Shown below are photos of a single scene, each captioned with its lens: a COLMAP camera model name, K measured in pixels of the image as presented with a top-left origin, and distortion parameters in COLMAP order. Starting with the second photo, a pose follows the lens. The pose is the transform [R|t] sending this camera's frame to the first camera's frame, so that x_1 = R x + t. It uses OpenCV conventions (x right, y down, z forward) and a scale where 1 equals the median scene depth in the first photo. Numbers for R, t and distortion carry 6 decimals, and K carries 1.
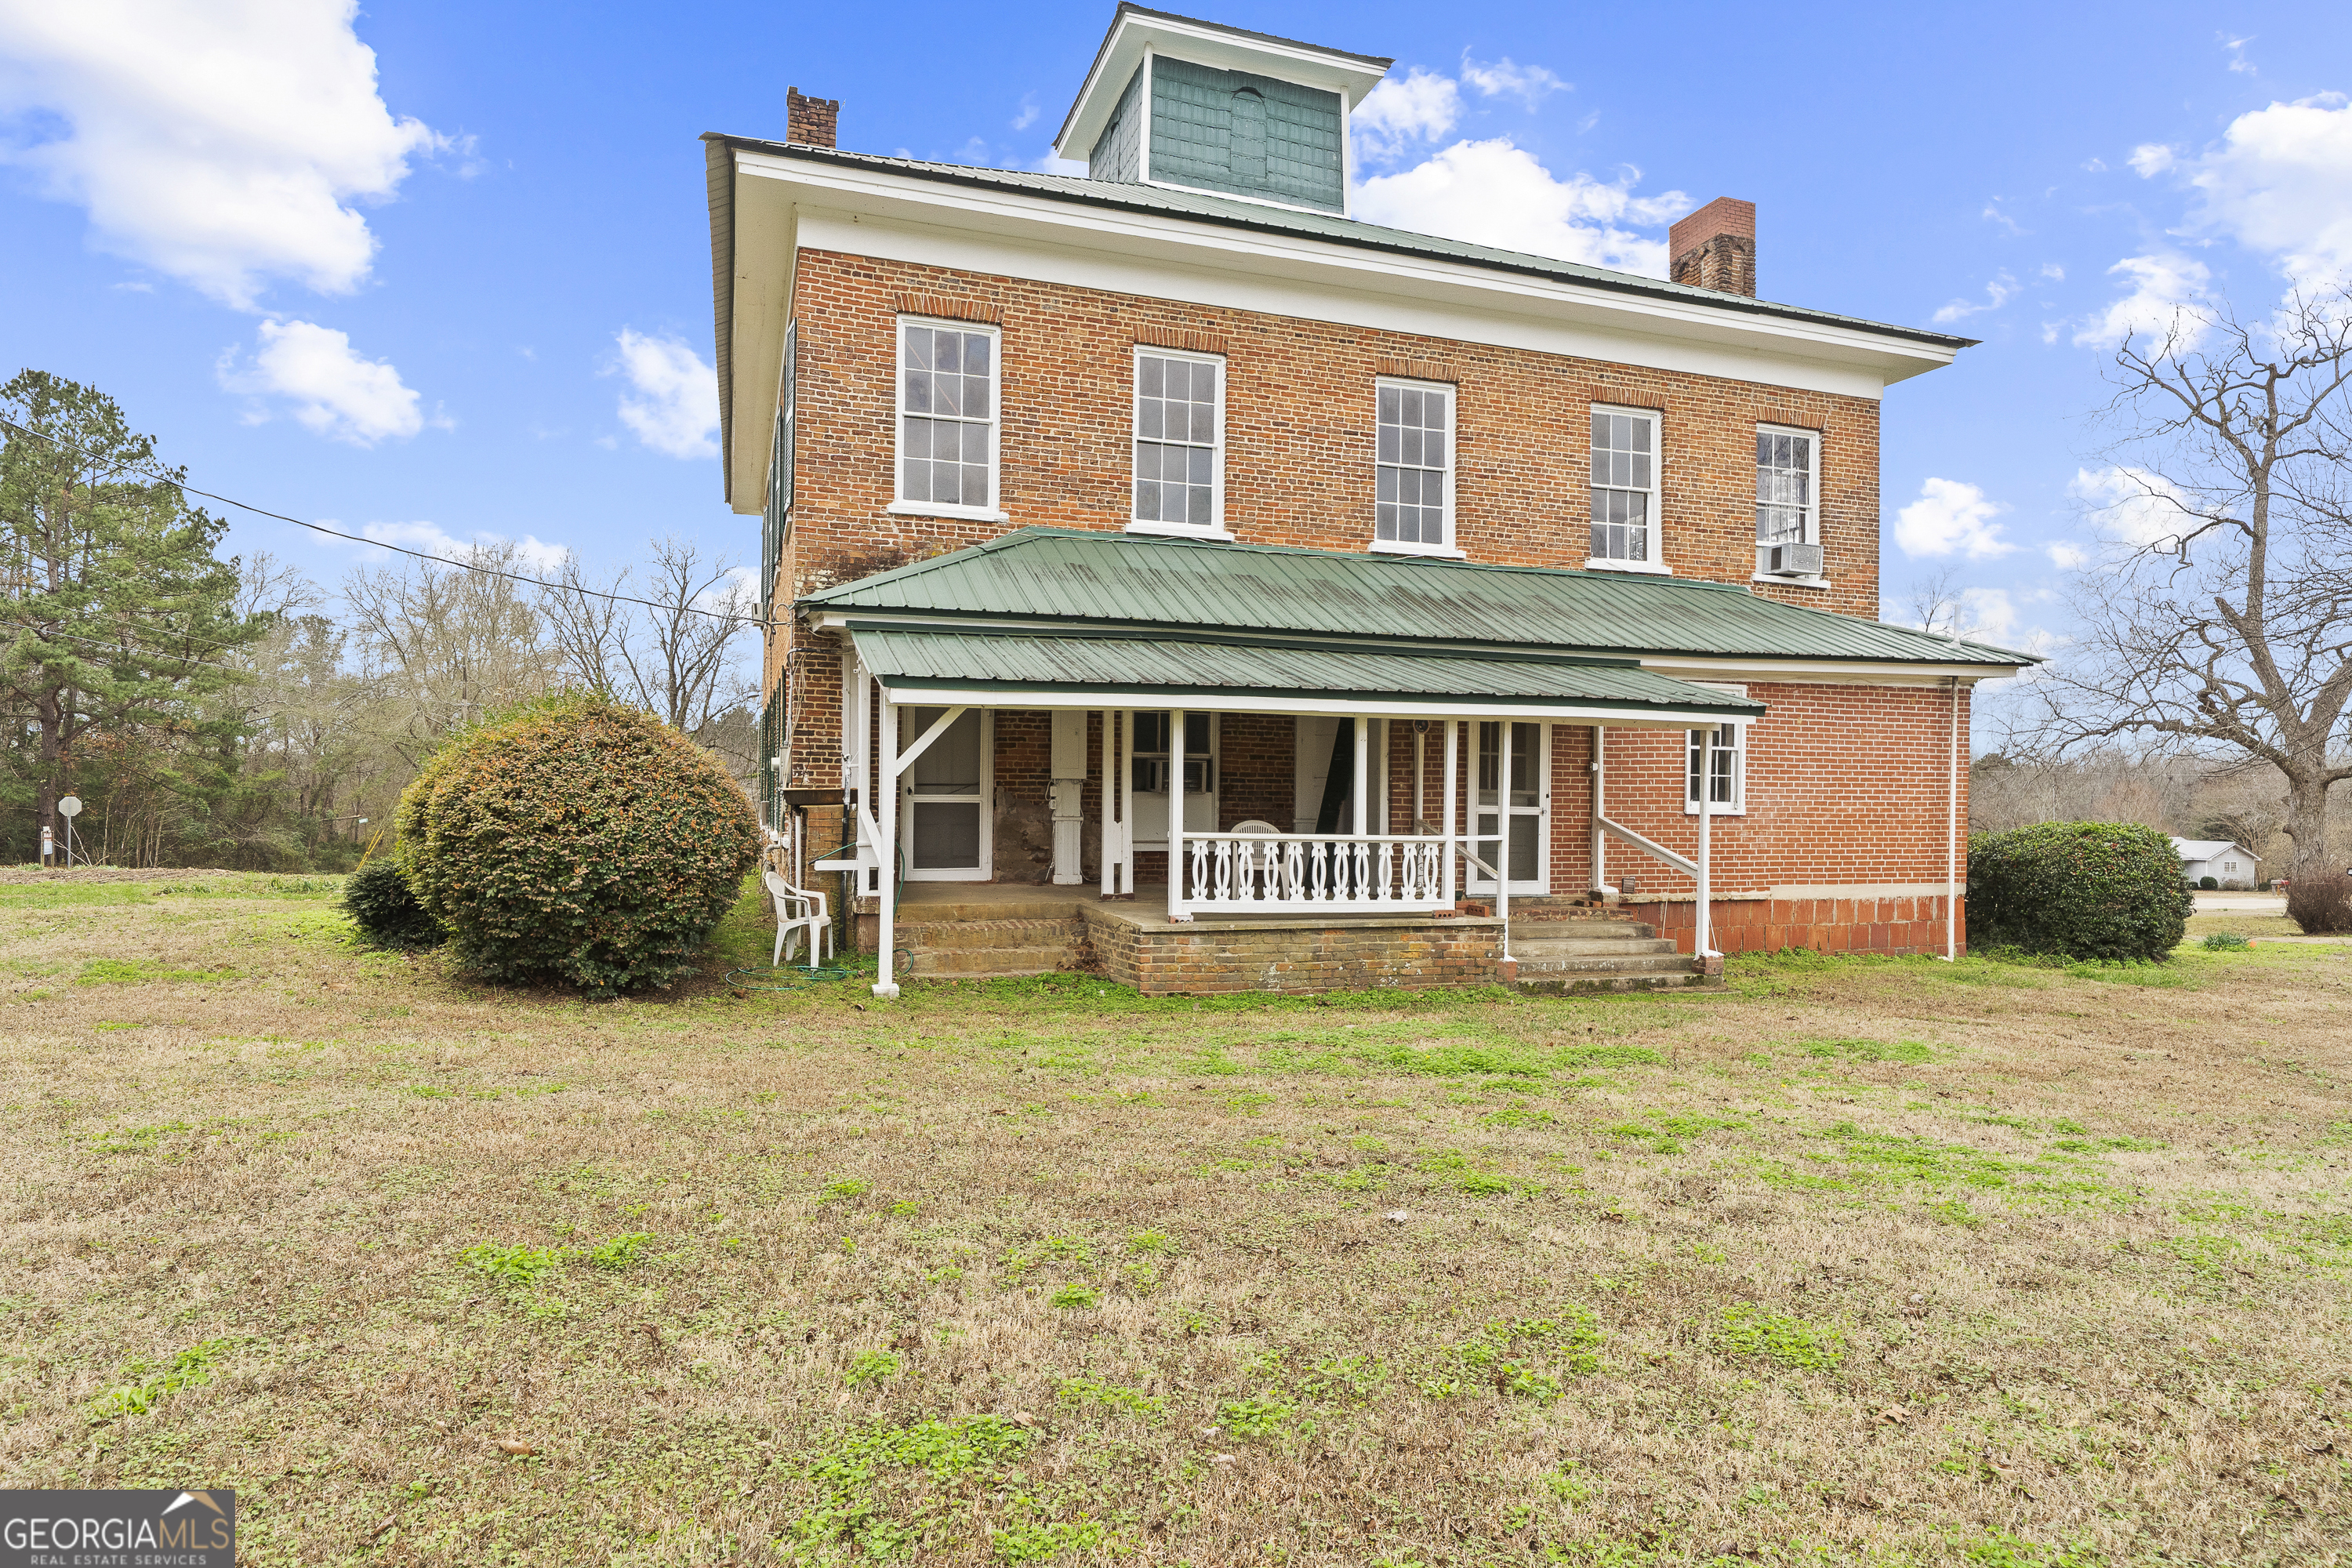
lens RADIAL K [[1283.9, 0, 1178.4], [0, 1283.9, 793.9], [0, 0, 1]] dist [0.003222, 0.000254]
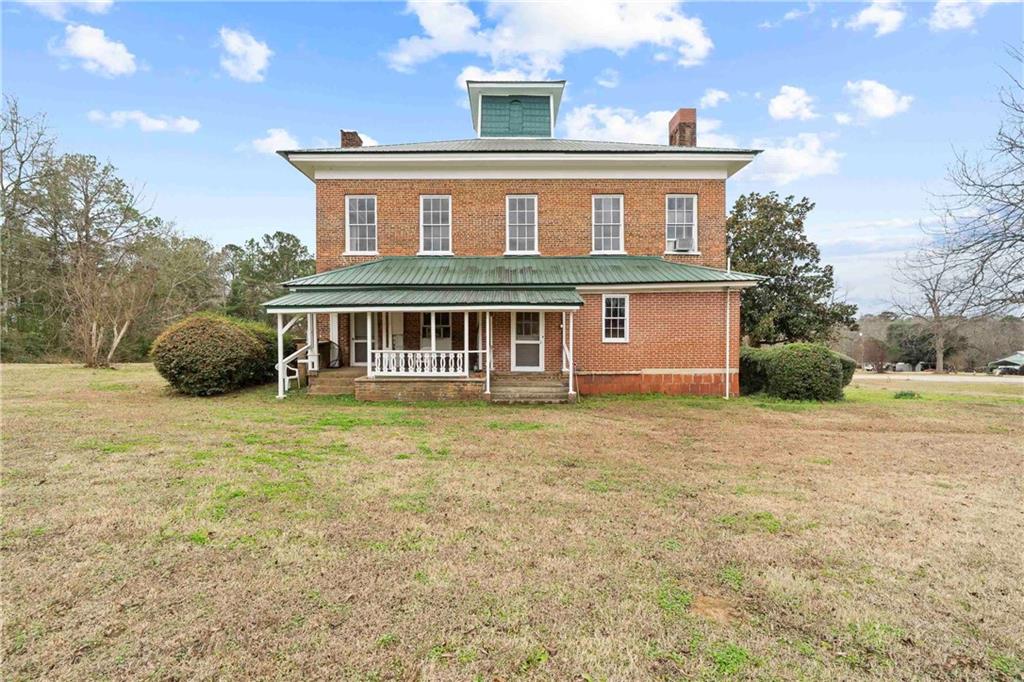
lens RADIAL K [[426.9, 0, 510.8], [0, 426.9, 345.6], [0, 0, 1]] dist [-0.000044, -0.000041]
pose [[0.950842, -0.012472, -0.309426, 0.493036], [0.016279, 0.999820, 0.009725, 0.010254], [0.309249, -0.014284, 0.950874, 0.074755]]
